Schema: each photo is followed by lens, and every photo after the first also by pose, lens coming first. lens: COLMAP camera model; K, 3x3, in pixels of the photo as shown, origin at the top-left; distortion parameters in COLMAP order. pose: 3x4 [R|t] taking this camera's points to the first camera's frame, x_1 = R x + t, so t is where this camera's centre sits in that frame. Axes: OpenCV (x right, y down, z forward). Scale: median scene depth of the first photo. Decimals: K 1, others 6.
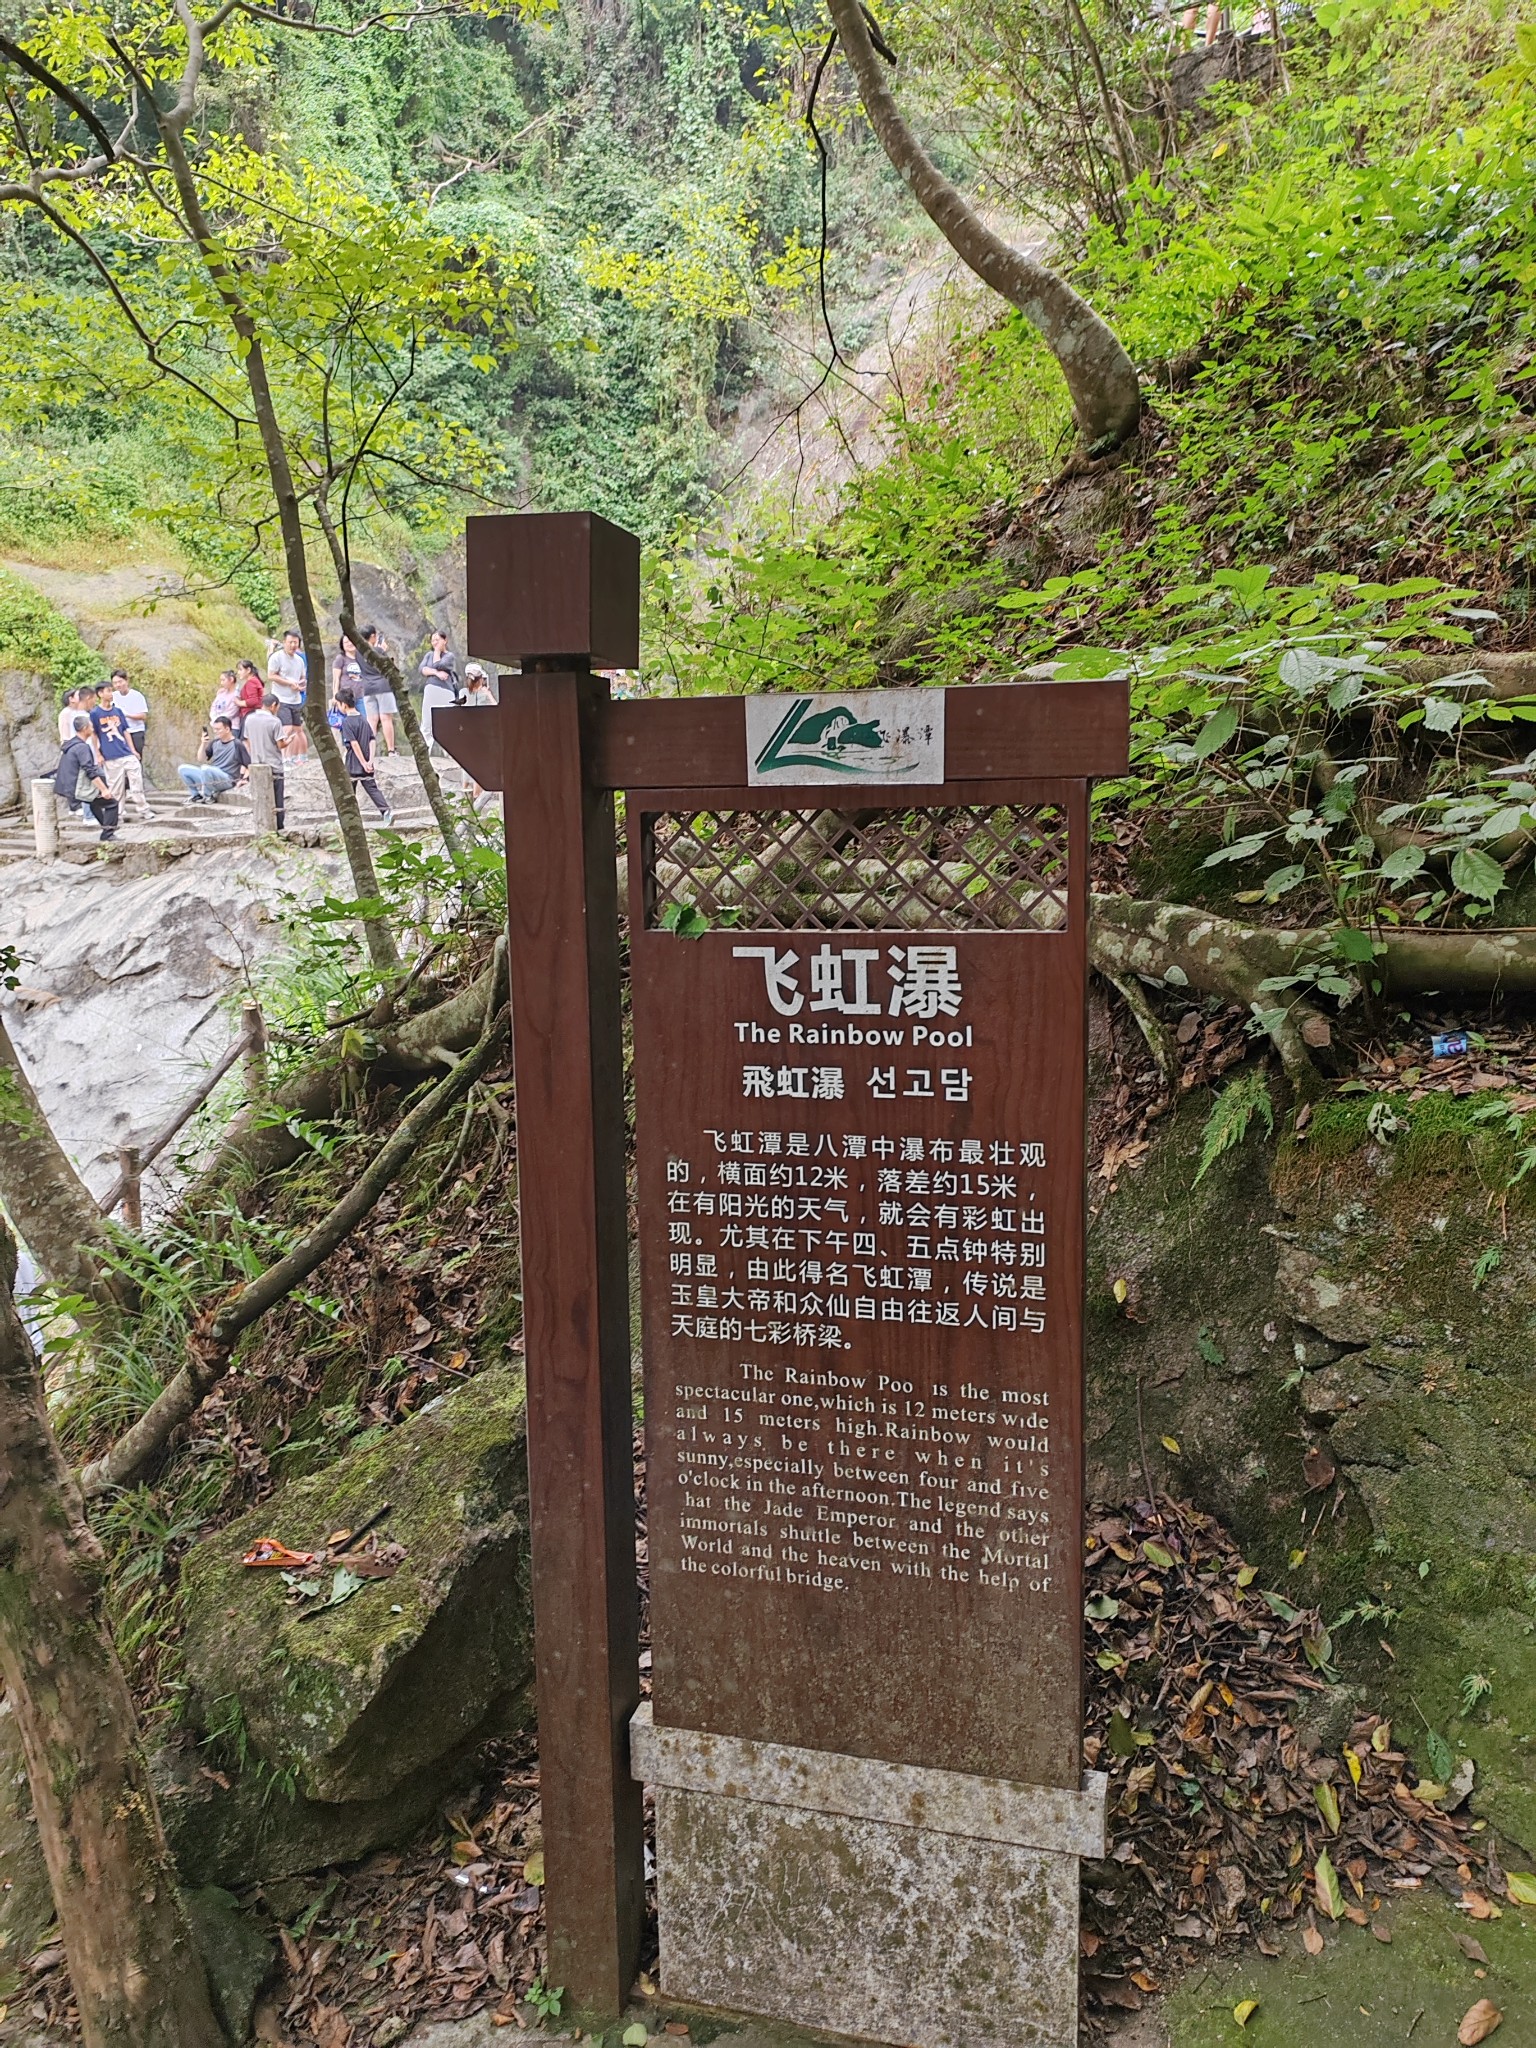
lens RADIAL K [[1595.9, 0, 768.0], [0, 1595.9, 1024.0], [0, 0, 1]] dist [0.041144, -0.035776]
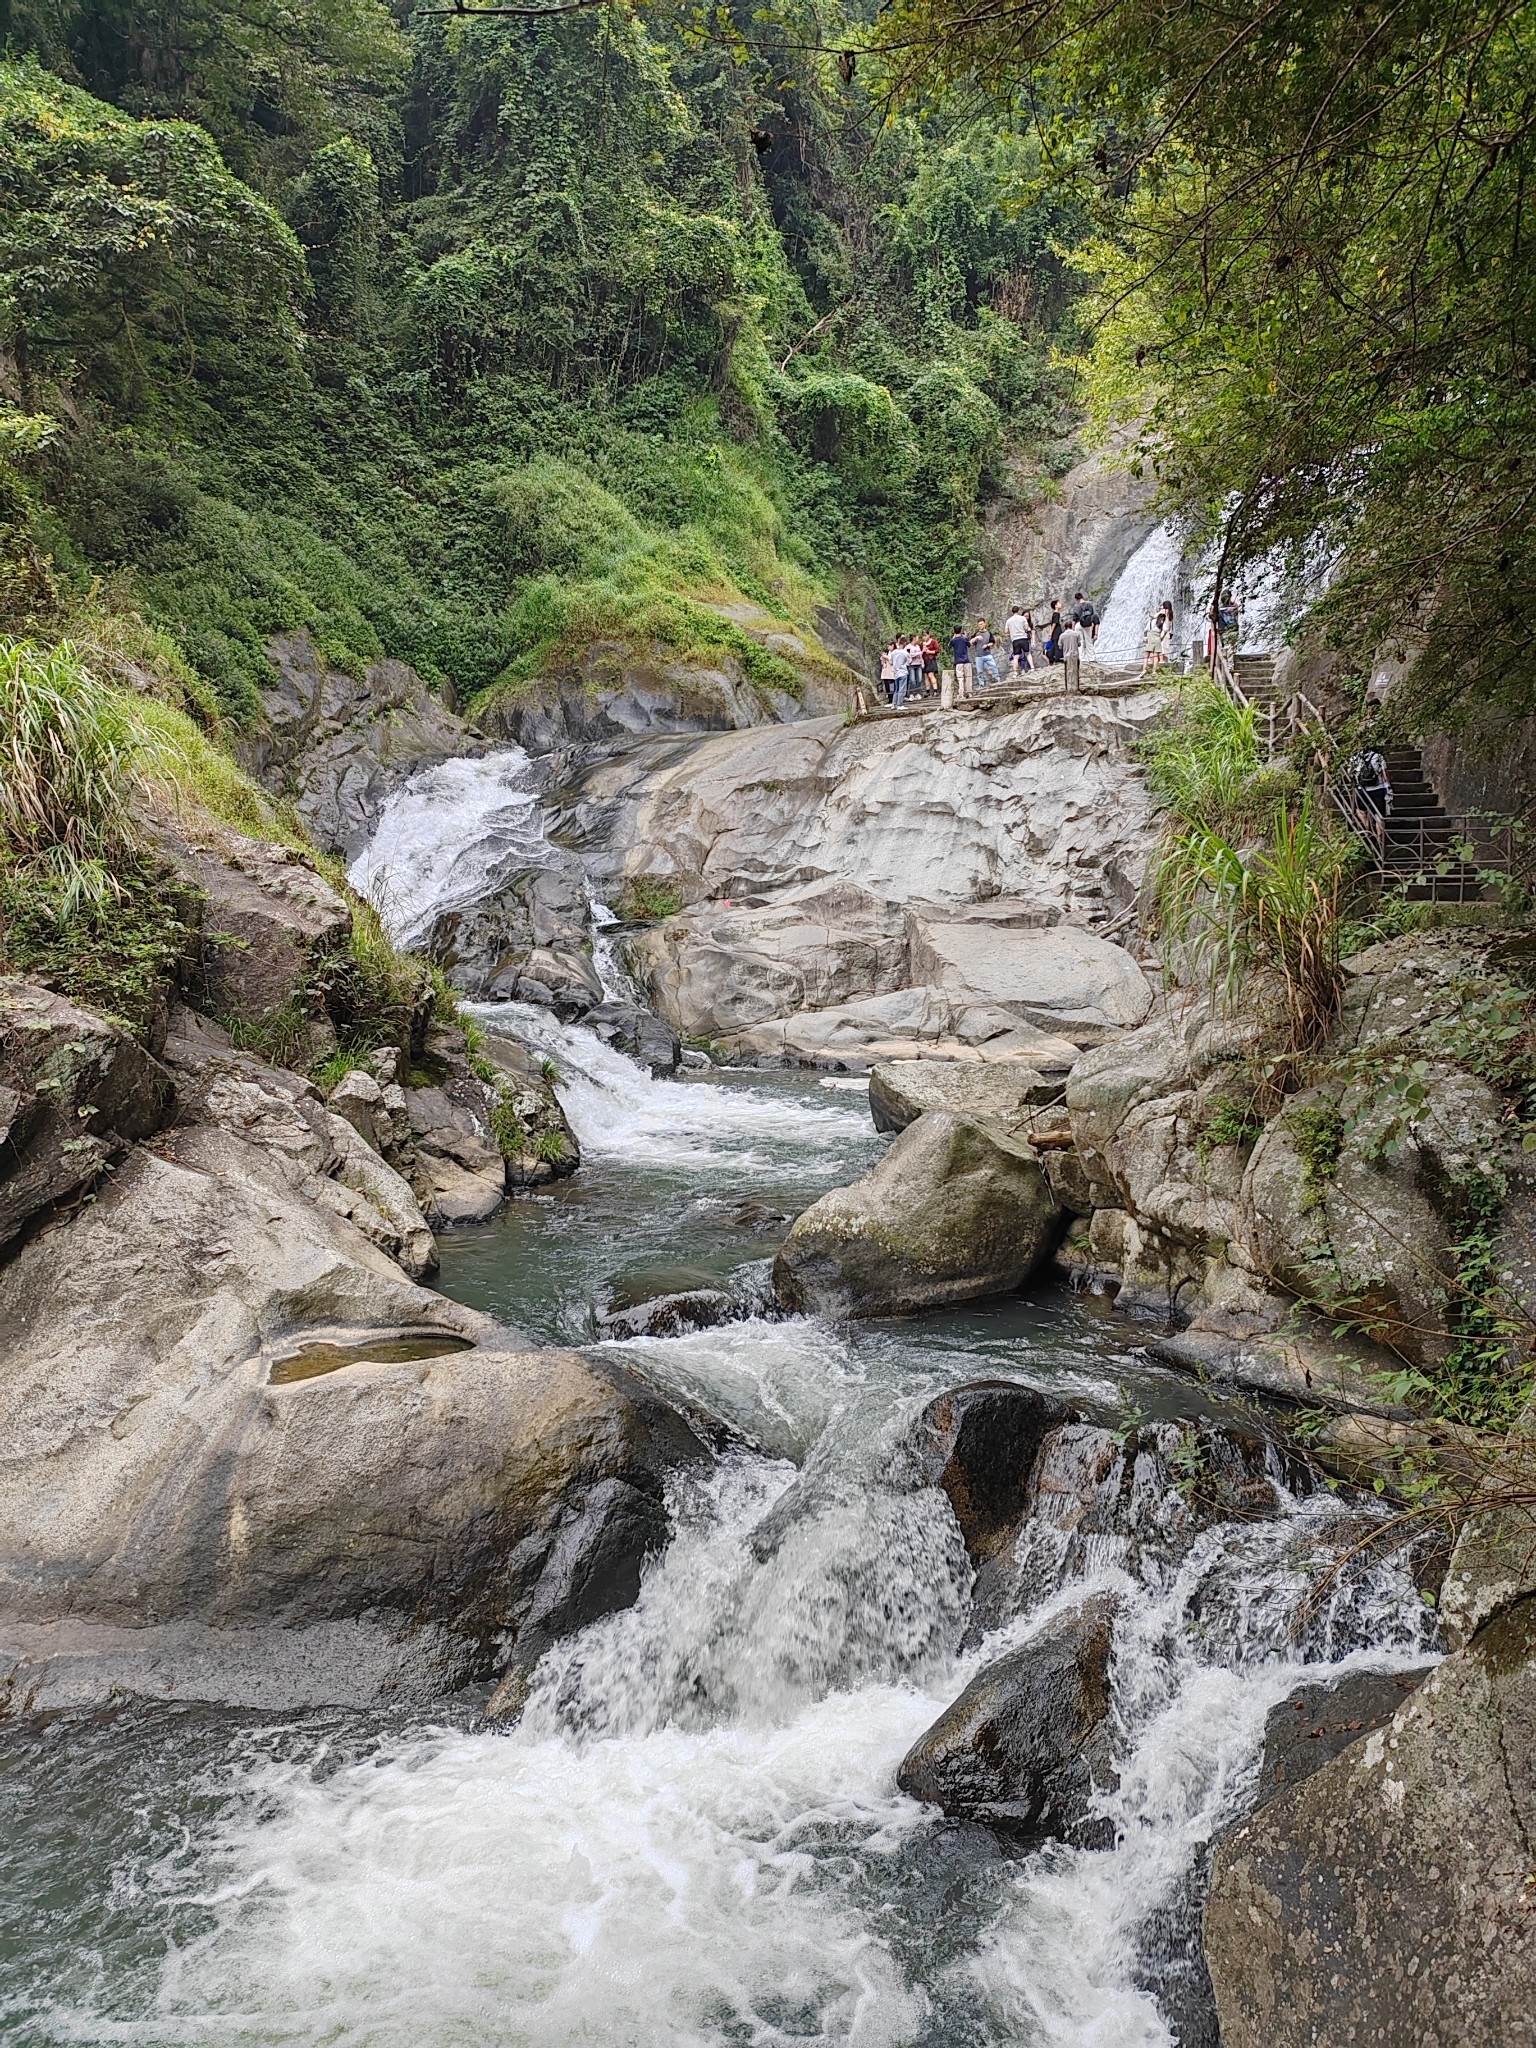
lens RADIAL K [[1595.9, 0, 768.0], [0, 1595.9, 1024.0], [0, 0, 1]] dist [0.041144, -0.035776]
pose [[0.995837, -0.037773, 0.082952, -0.345562], [0.043991, 0.996254, -0.074452, 0.171833], [-0.079829, 0.077791, 0.993769, -0.375362]]
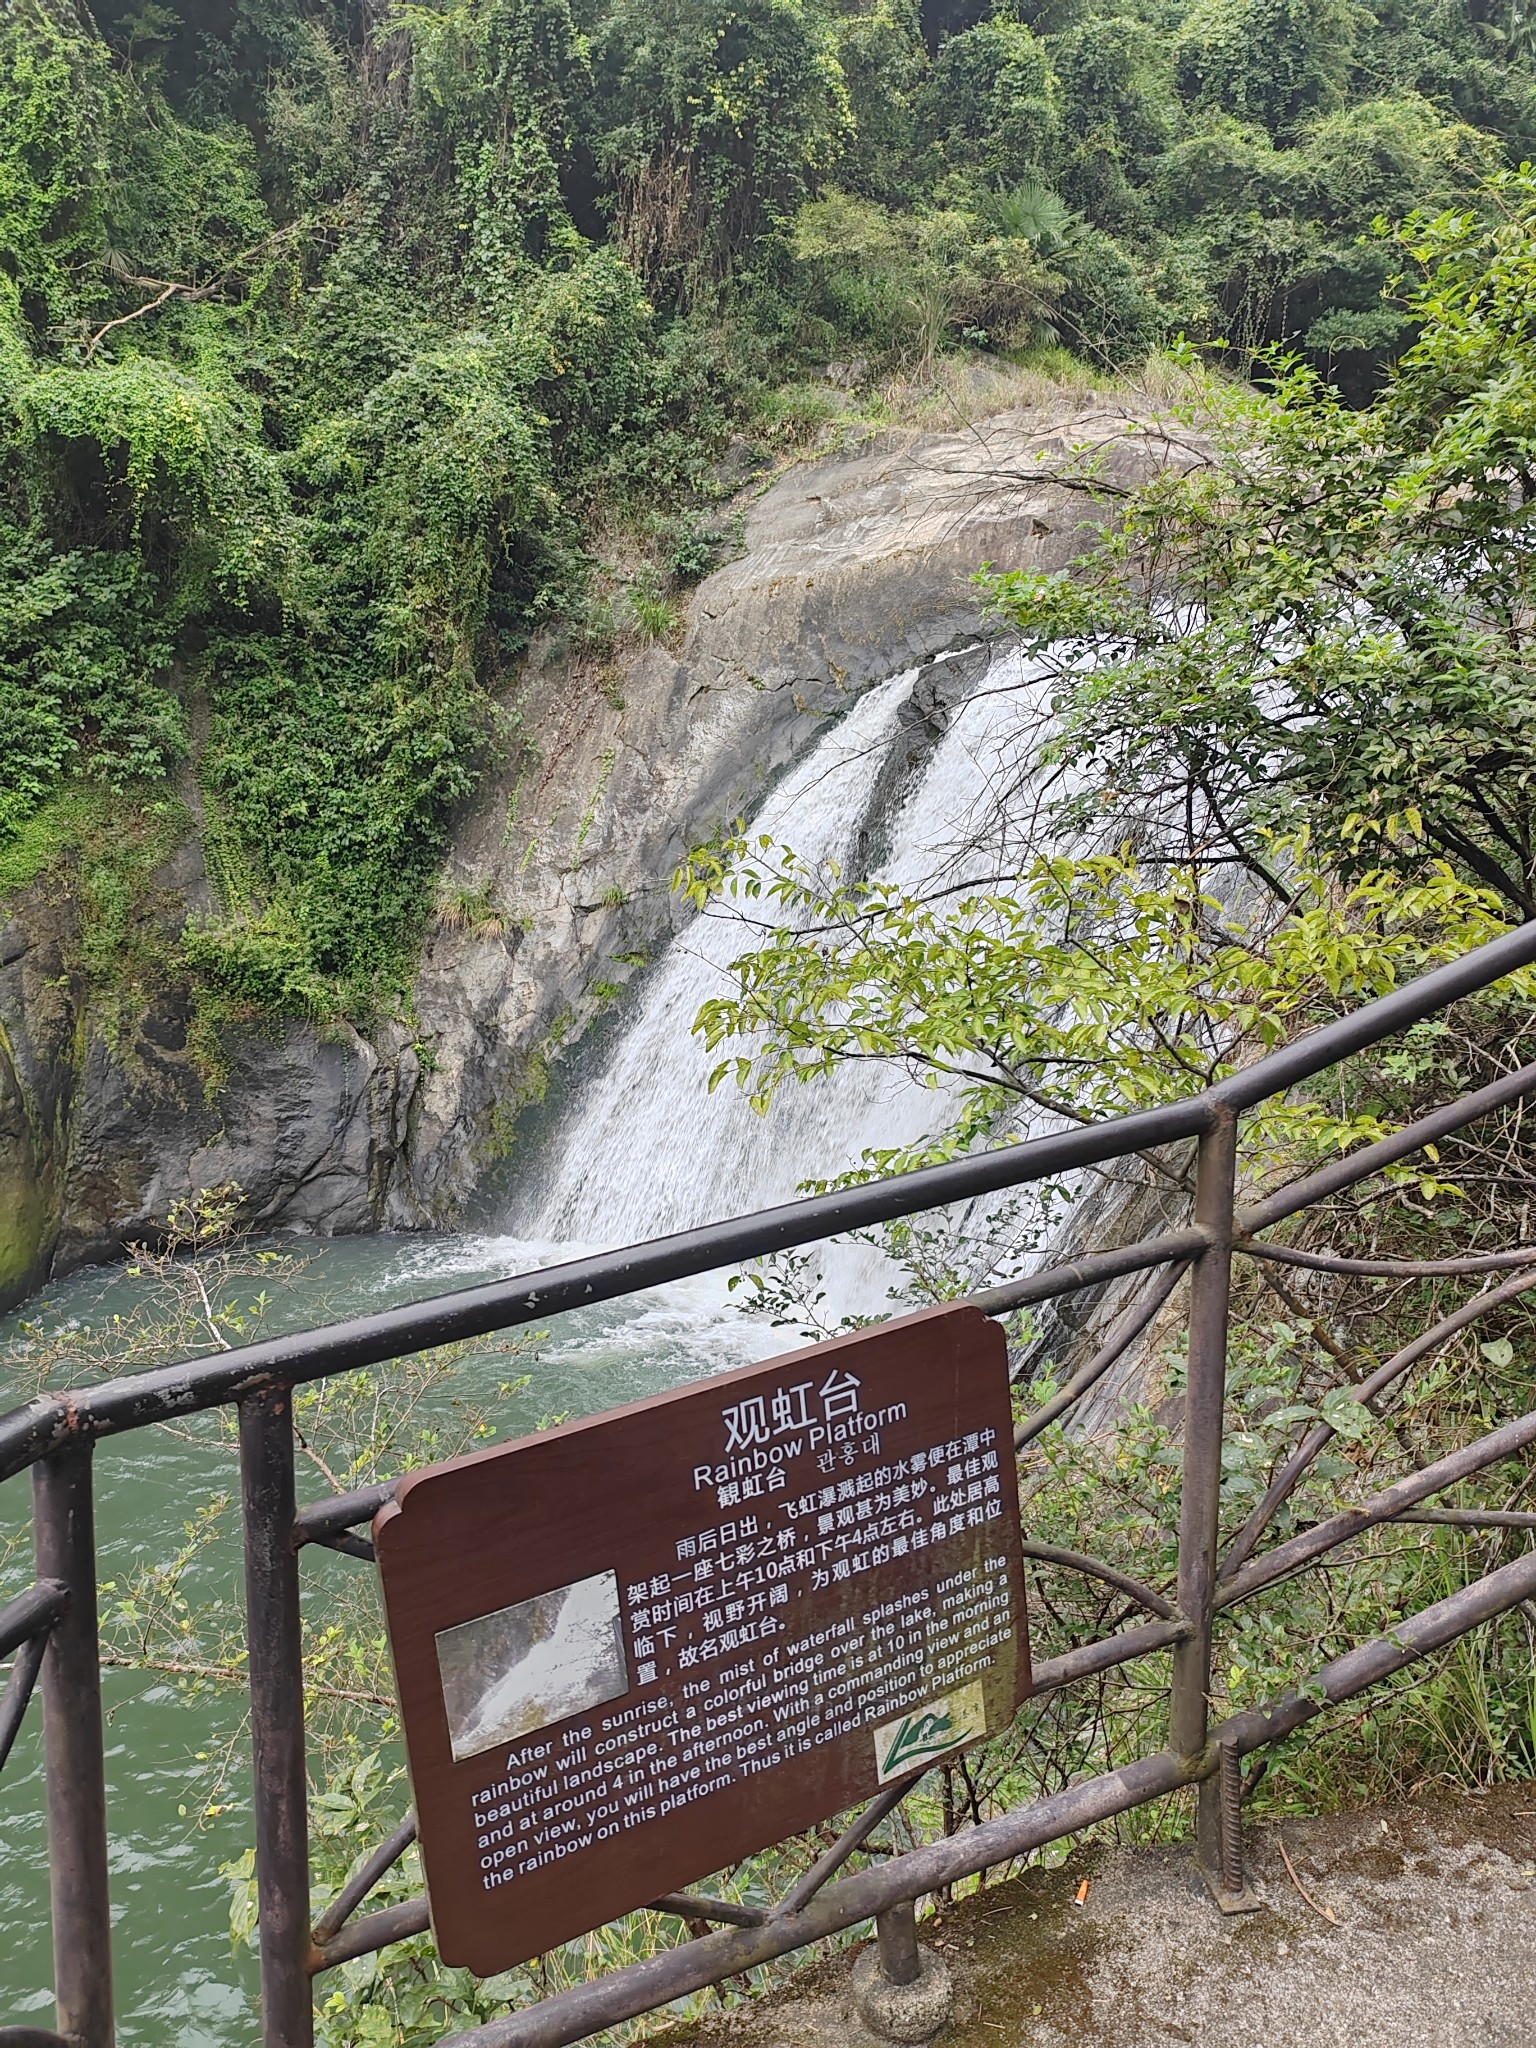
lens RADIAL K [[1595.9, 0, 768.0], [0, 1595.9, 1024.0], [0, 0, 1]] dist [0.041144, -0.035776]
pose [[0.999059, 0.040681, 0.015069, 0.083254], [-0.040330, 0.998924, -0.022903, -0.200950], [-0.015984, 0.022273, 0.999624, 0.283615]]
